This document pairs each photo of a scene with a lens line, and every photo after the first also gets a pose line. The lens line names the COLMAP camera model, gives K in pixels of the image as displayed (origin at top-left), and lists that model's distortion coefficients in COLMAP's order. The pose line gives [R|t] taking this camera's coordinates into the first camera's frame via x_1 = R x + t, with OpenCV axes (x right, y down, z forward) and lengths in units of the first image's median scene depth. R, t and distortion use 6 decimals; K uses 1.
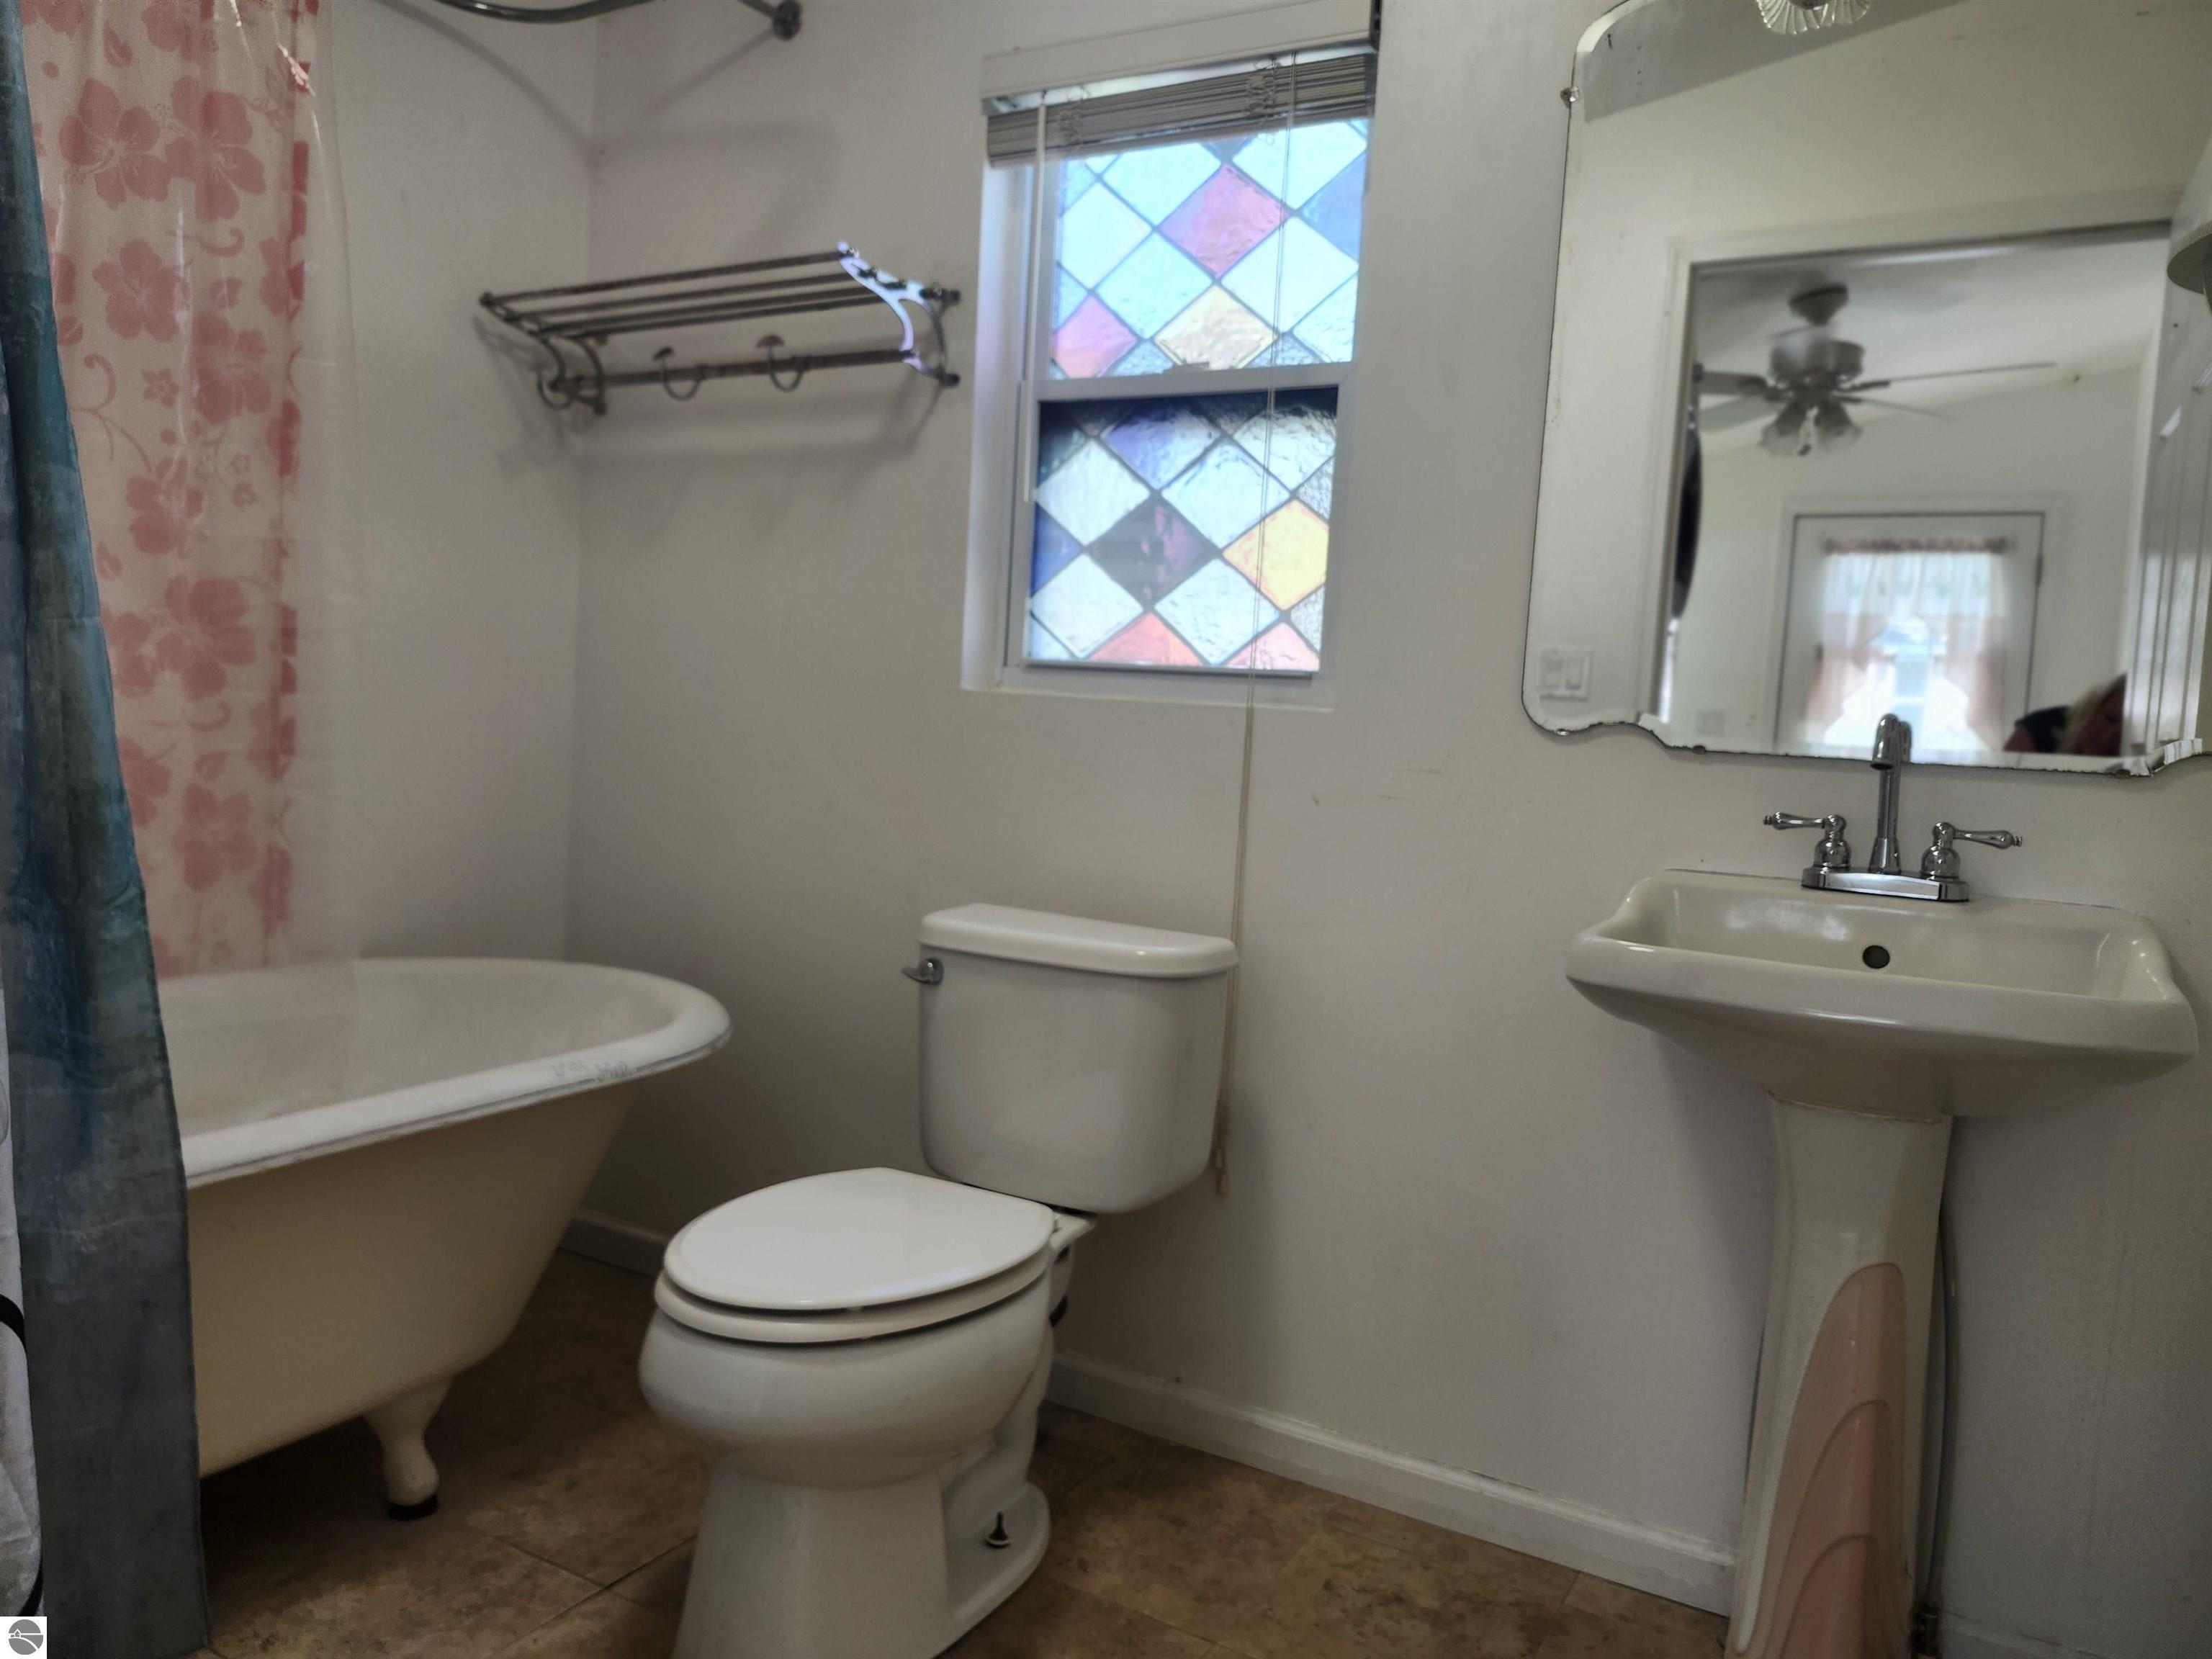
lens RADIAL K [[1546.9, 0, 1152.7], [0, 1546.9, 837.4], [0, 0, 1]] dist [0.080693, -0.092449]
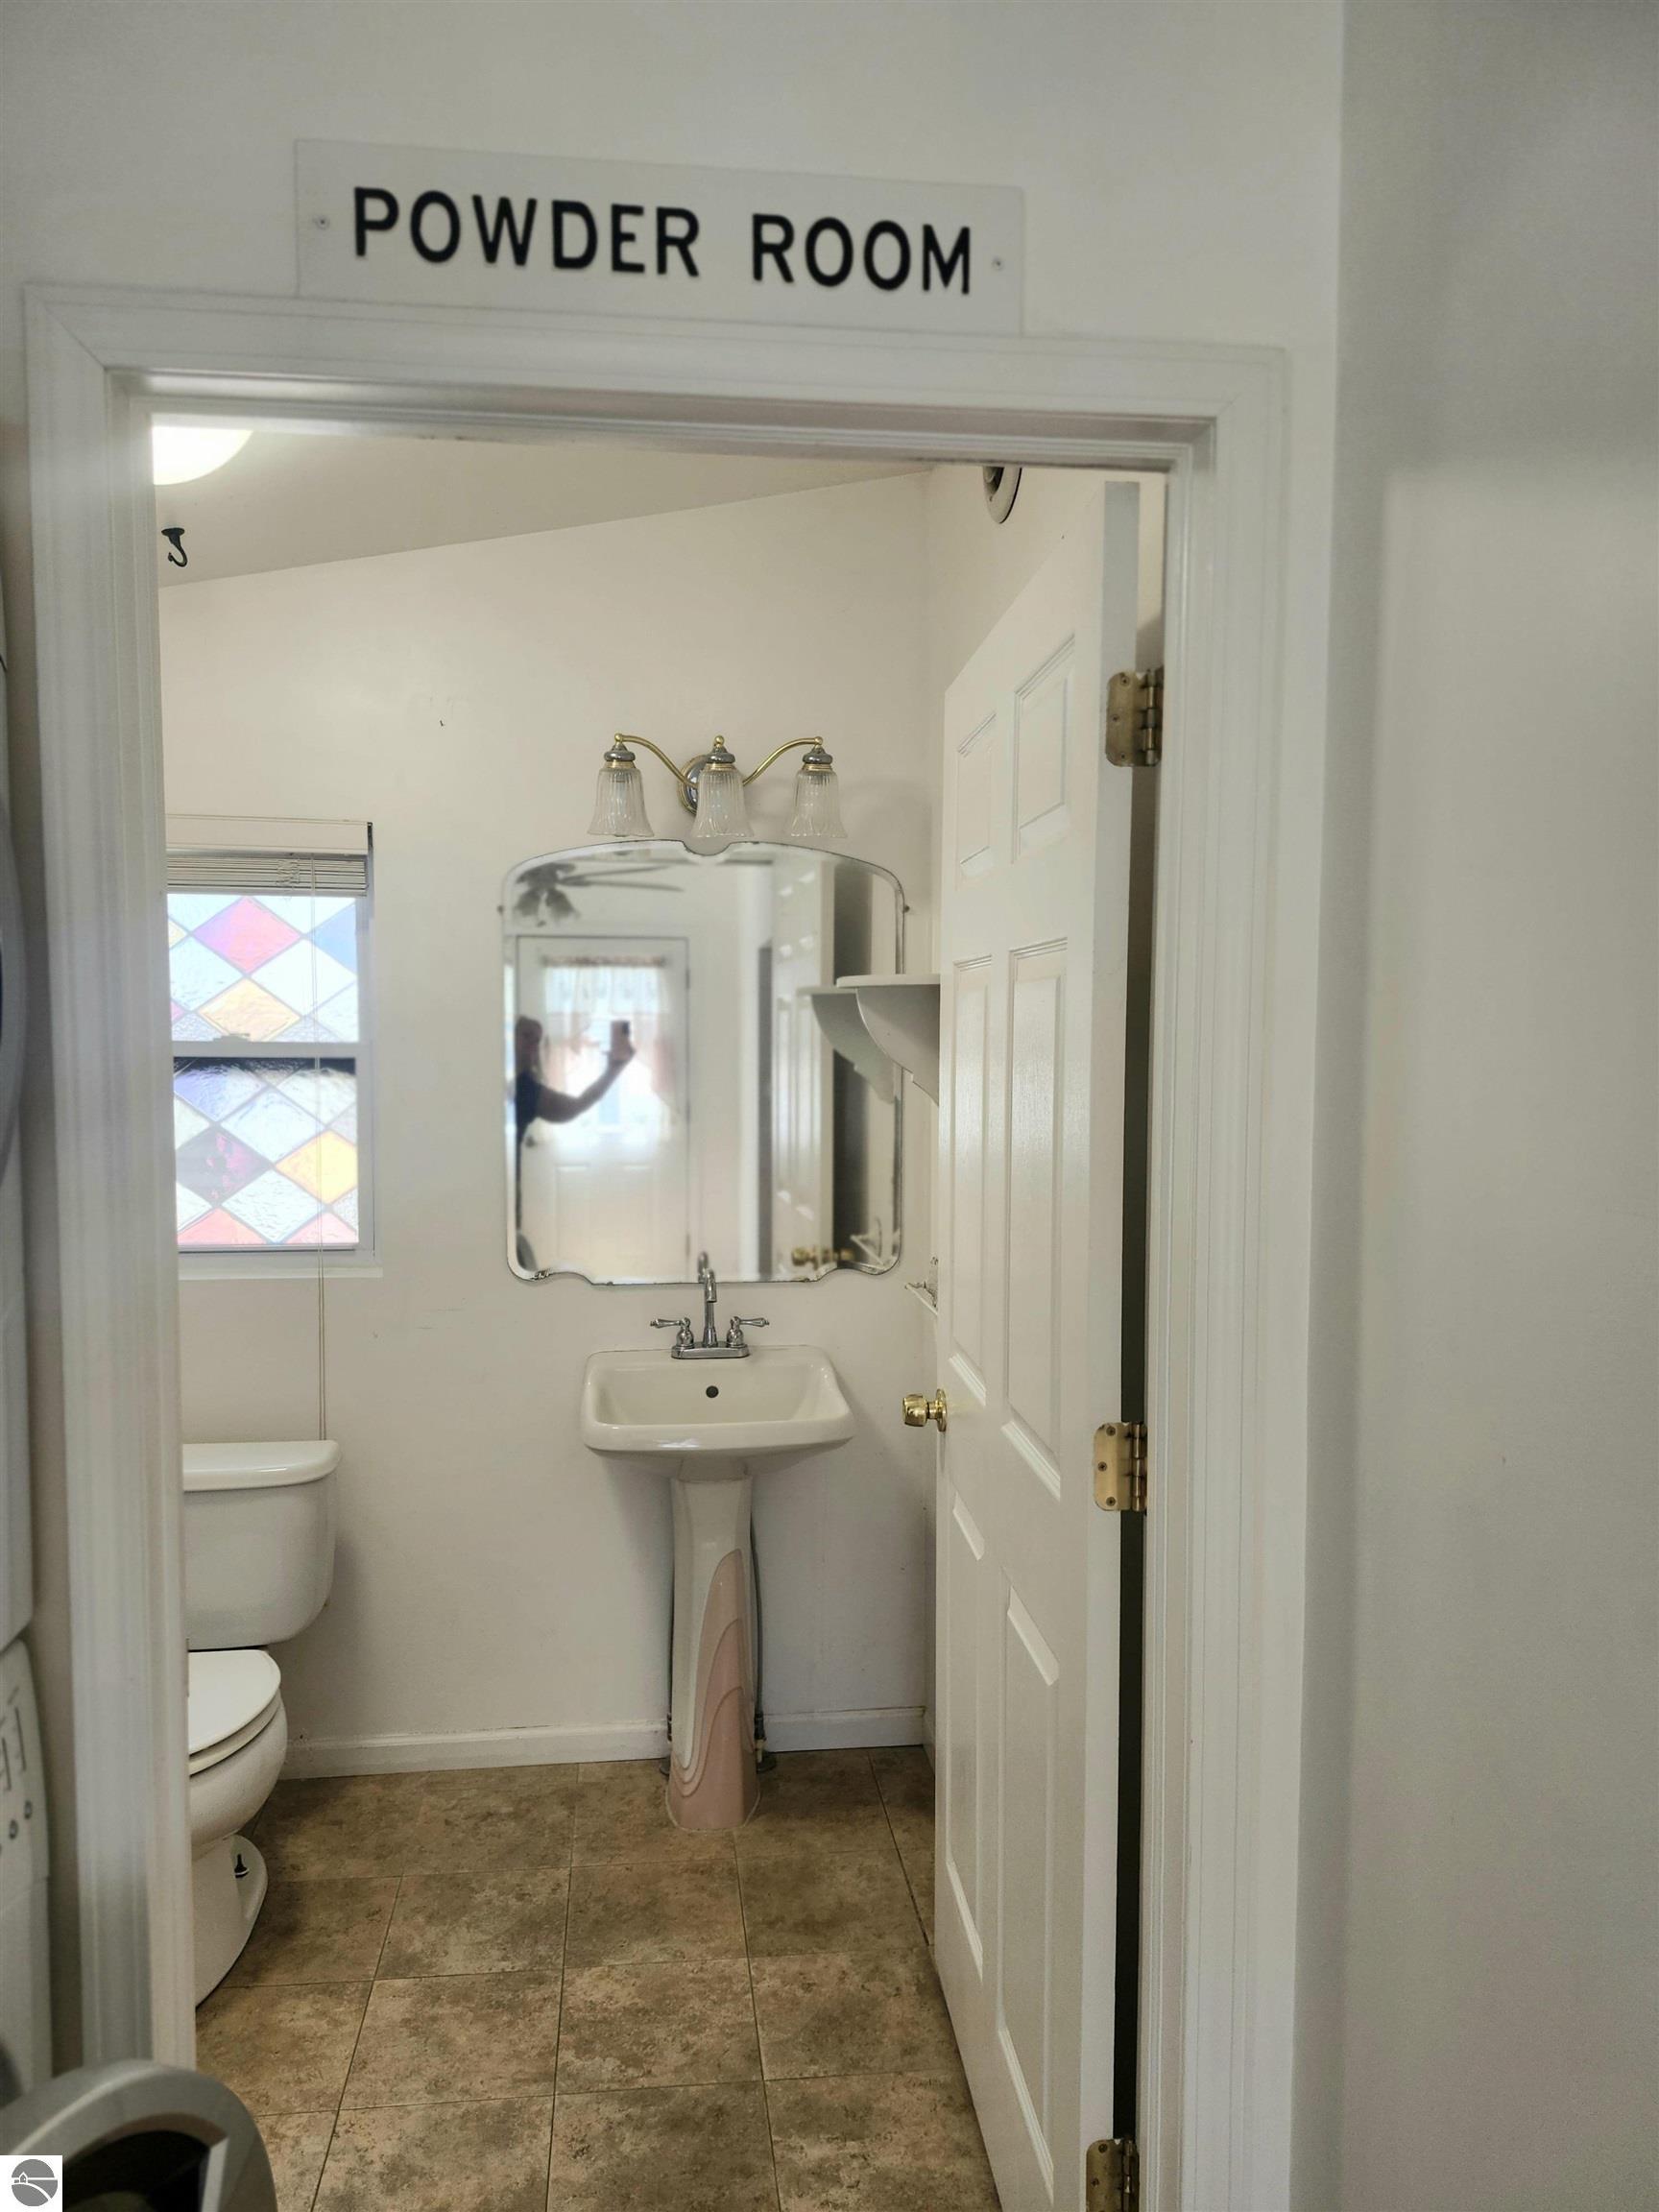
lens RADIAL K [[1546.9, 0, 829.5], [0, 1546.9, 1106.0], [0, 0, 1]] dist [0.080693, -0.092449]
pose [[0.807274, -0.087695, 0.583625, -0.396575], [0.082568, 0.995955, 0.035444, -0.256613], [-0.584372, 0.019575, 0.811250, -0.505770]]
